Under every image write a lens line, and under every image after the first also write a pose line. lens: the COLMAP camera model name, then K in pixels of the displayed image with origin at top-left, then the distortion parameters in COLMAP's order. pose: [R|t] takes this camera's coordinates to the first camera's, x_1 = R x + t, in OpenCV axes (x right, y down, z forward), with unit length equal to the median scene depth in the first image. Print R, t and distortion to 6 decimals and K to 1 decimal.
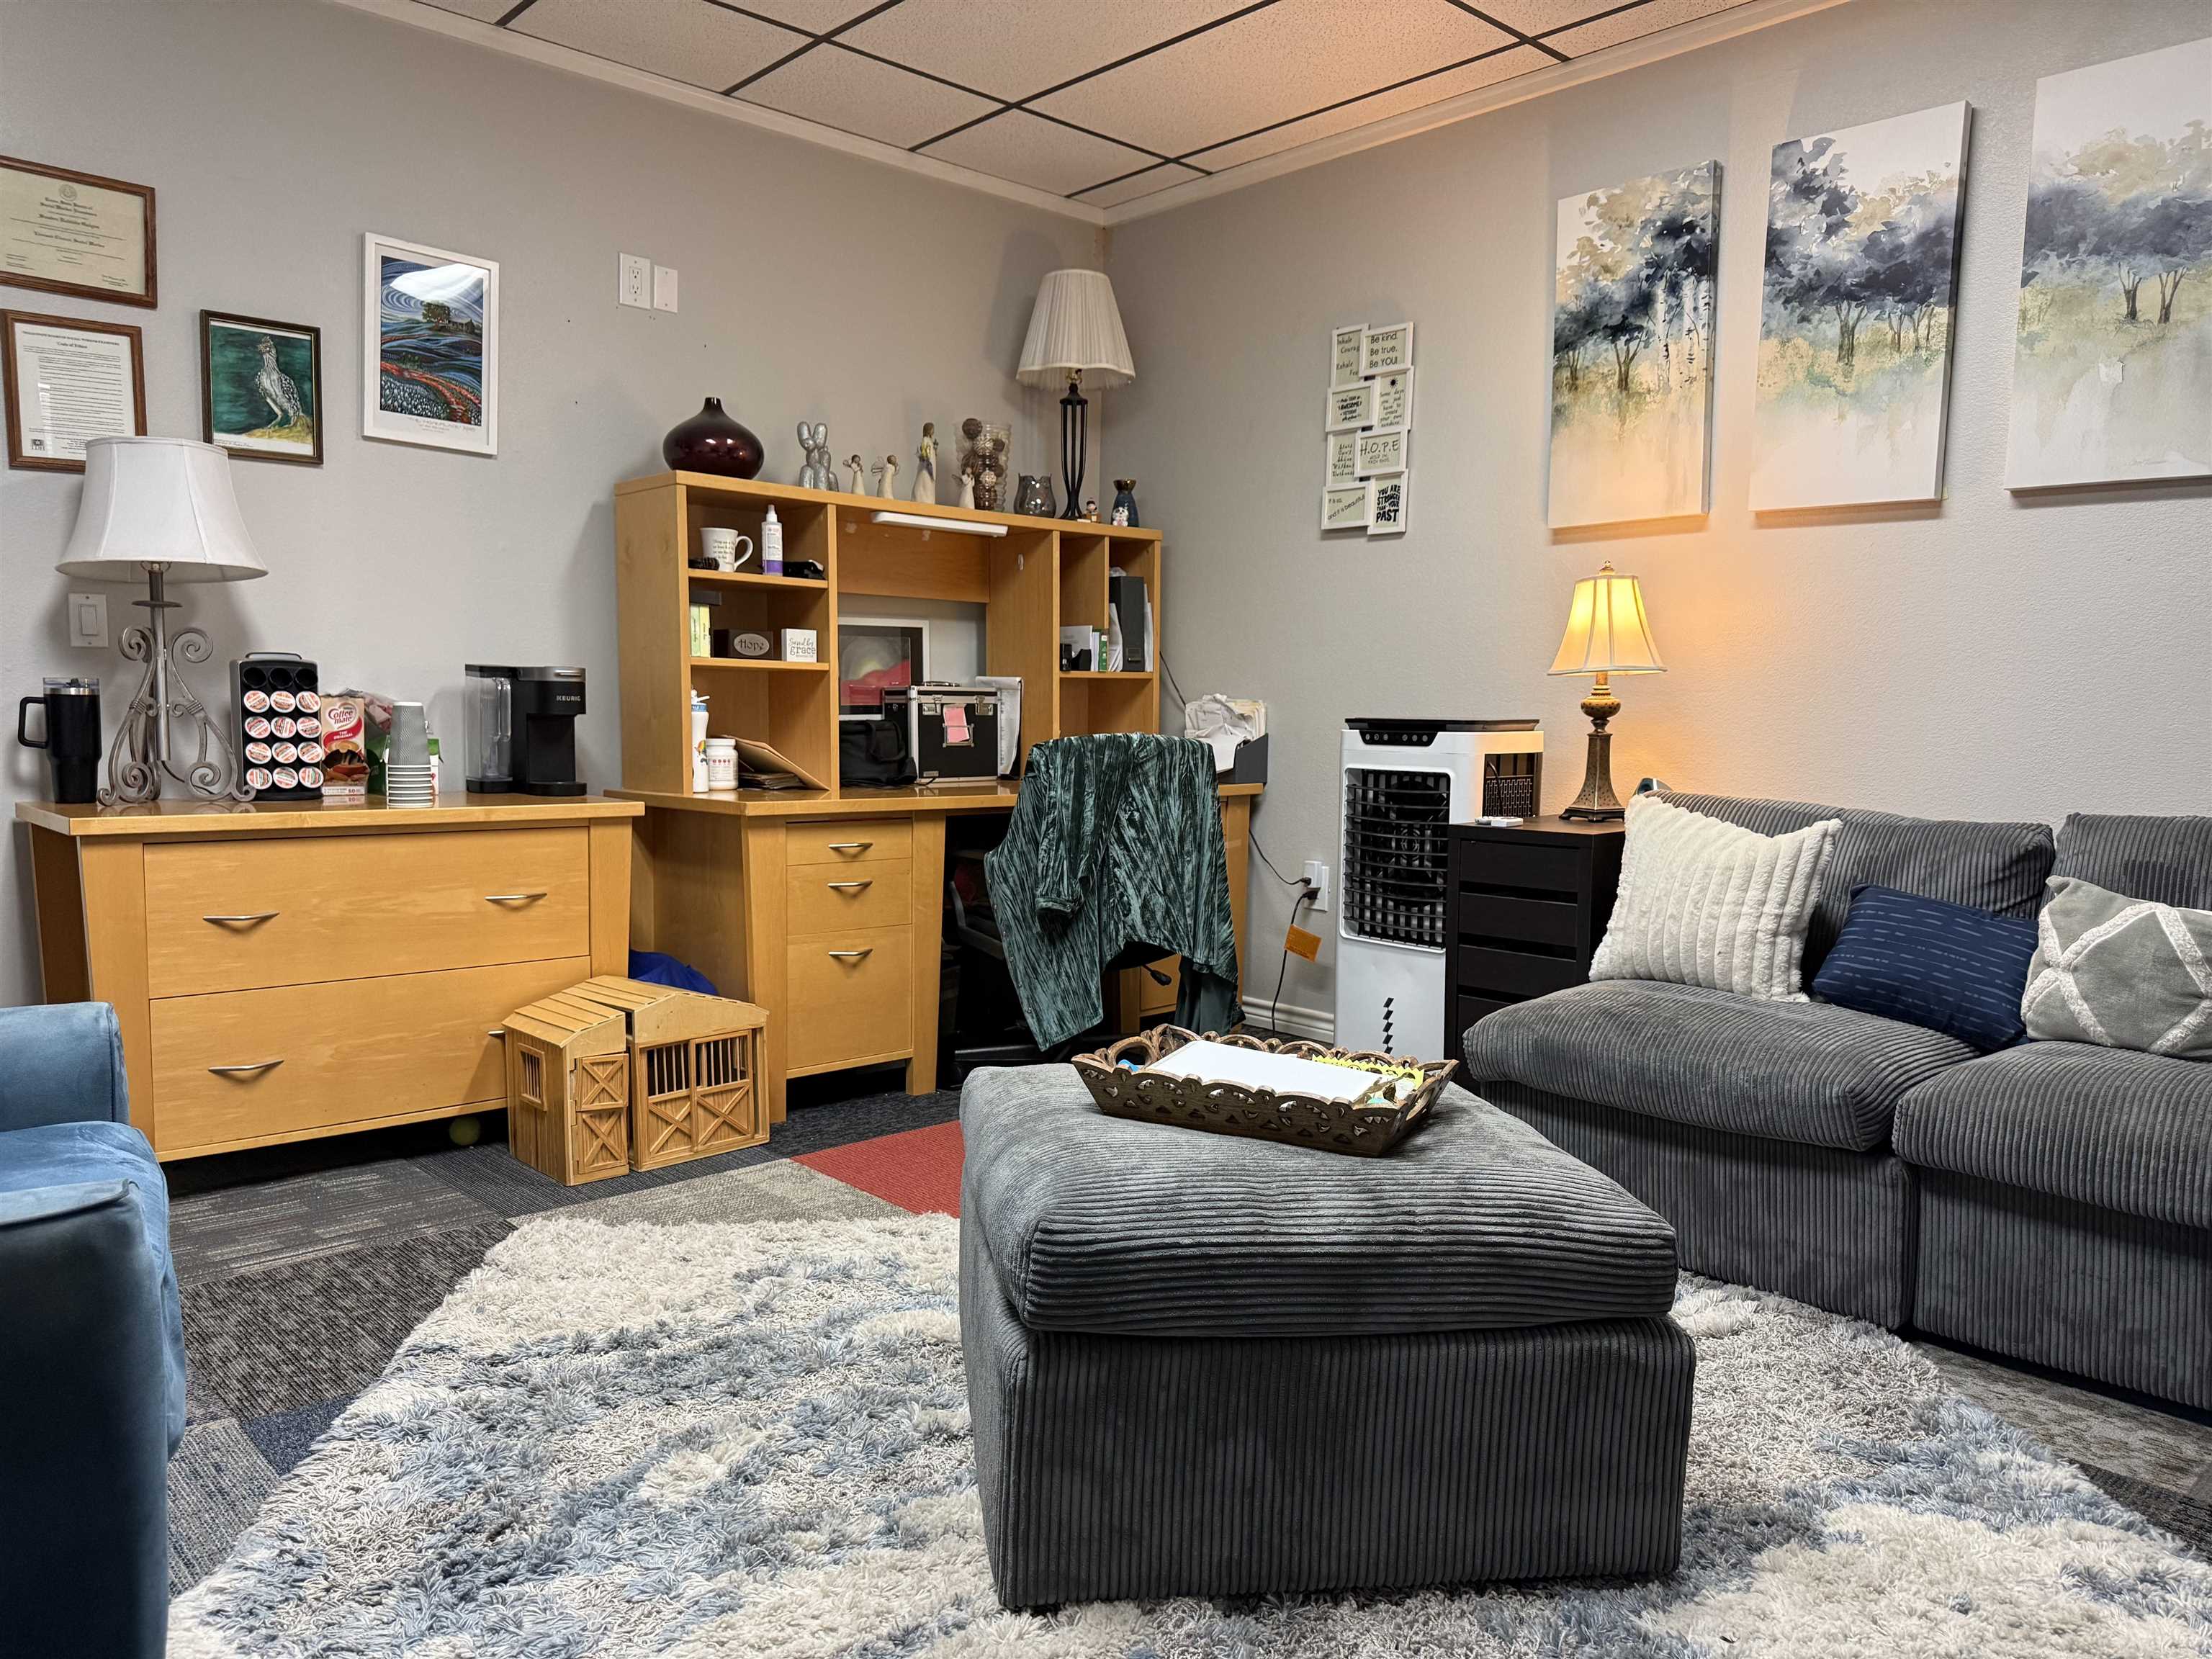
lens RADIAL K [[1573.0, 0, 1110.2], [0, 1573.0, 835.0], [0, 0, 1]] dist [0.018530, -0.021088]
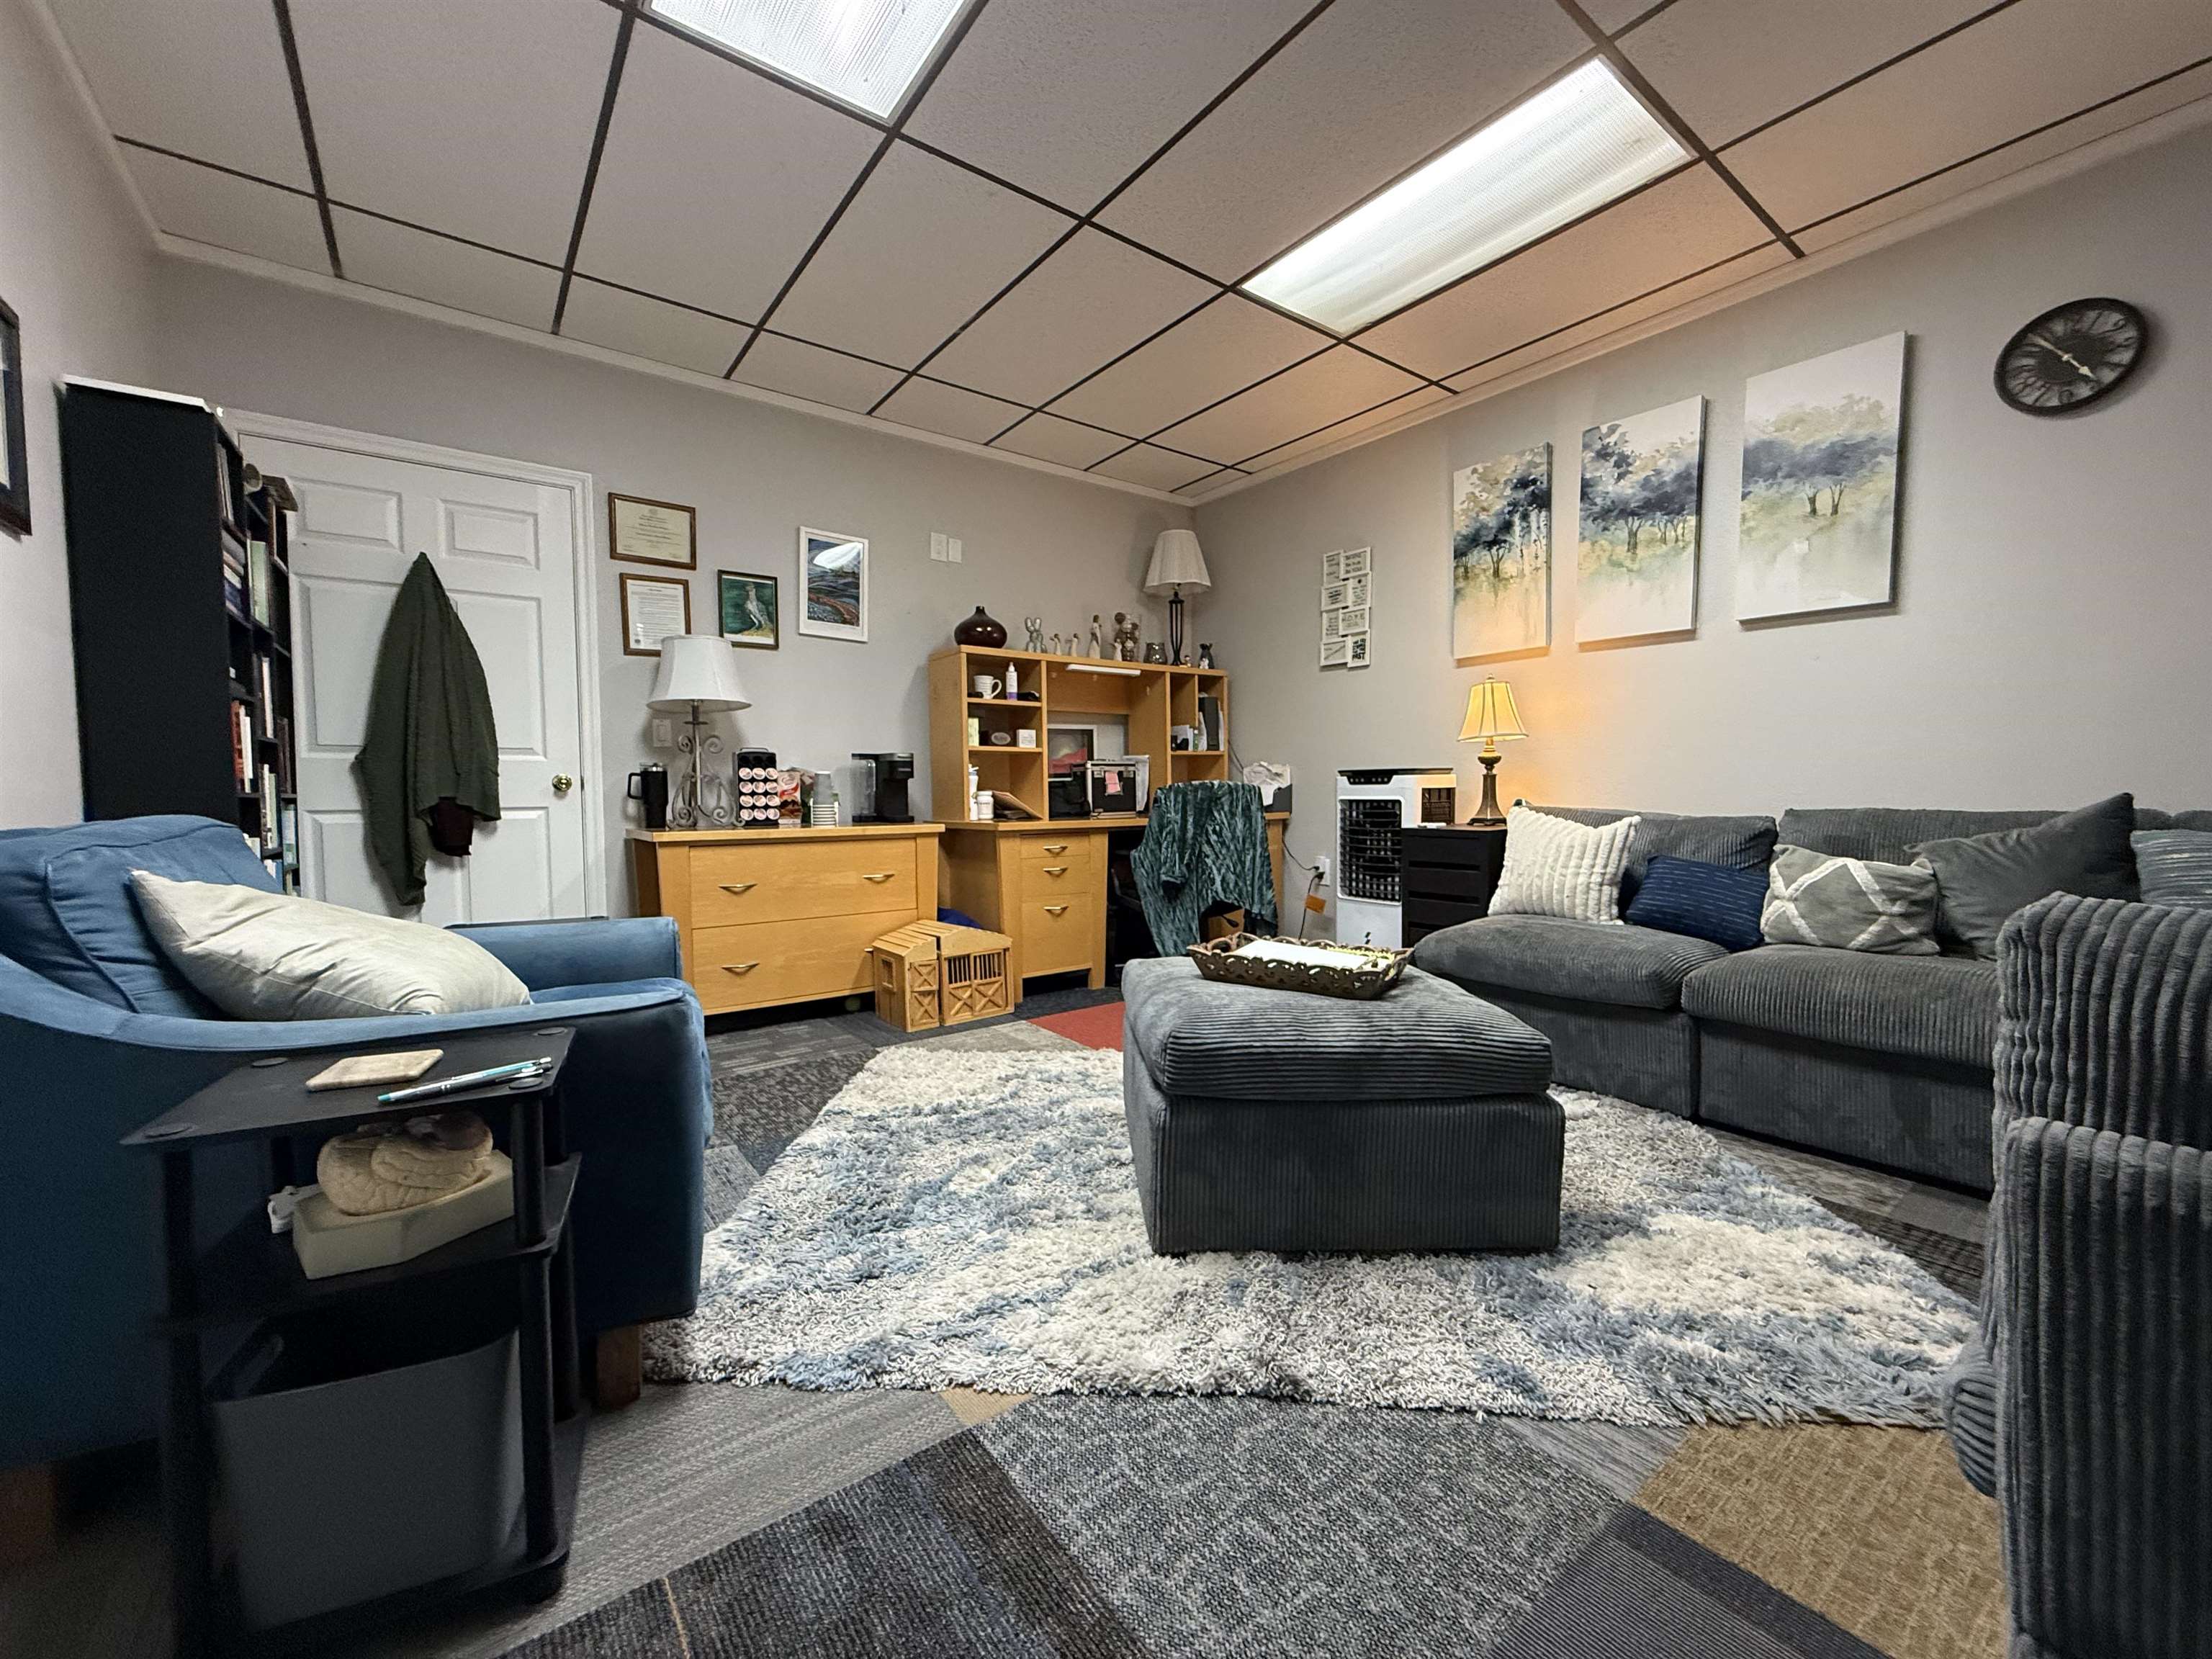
lens RADIAL K [[879.6, 0, 1101.1], [0, 879.6, 831.7], [0, 0, 1]] dist [-0.000450, 0.000211]
pose [[0.993999, -0.017384, -0.108000, -0.007447], [0.013578, 0.999264, -0.035874, 0.031810], [0.108544, 0.034192, 0.993503, 0.005855]]
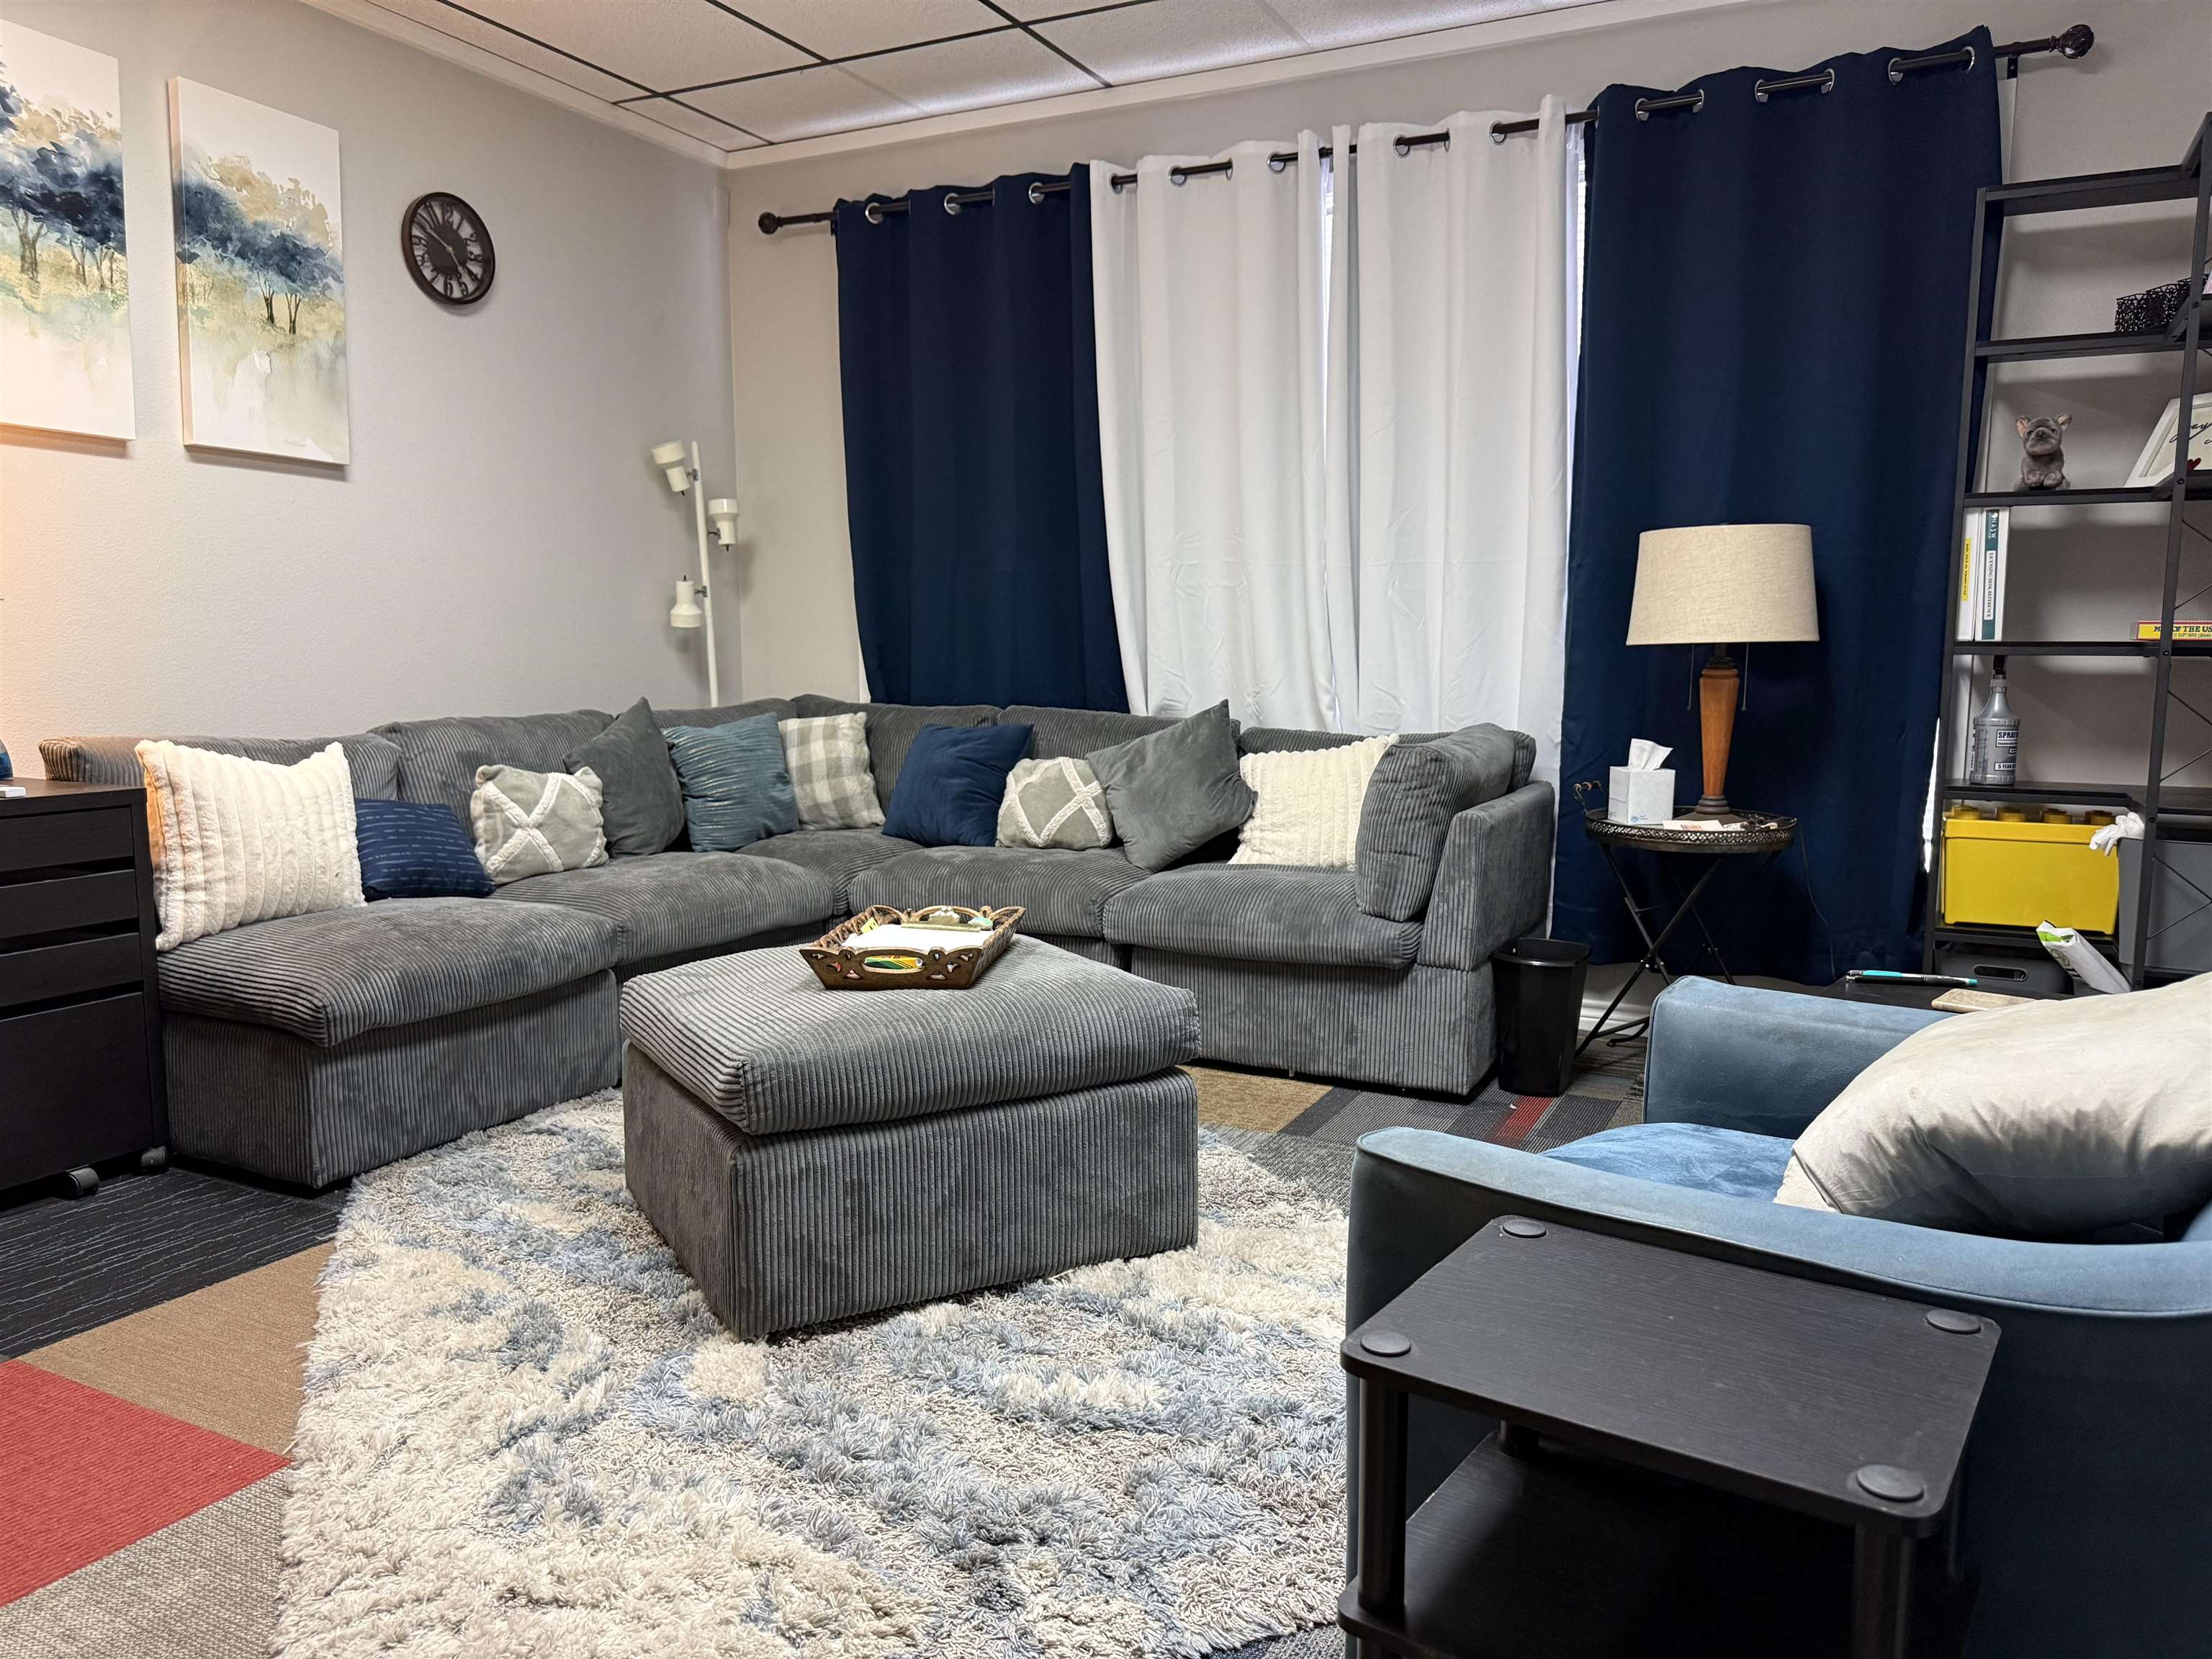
lens RADIAL K [[1572.9, 0, 1107.2], [0, 1572.9, 841.7], [0, 0, 1]] dist [0.021949, -0.025135]
pose [[-0.341254, -0.126120, 0.931472, -0.772214], [0.071200, 0.984643, 0.159404, -0.078982], [-0.937271, 0.120718, -0.327034, 0.842002]]
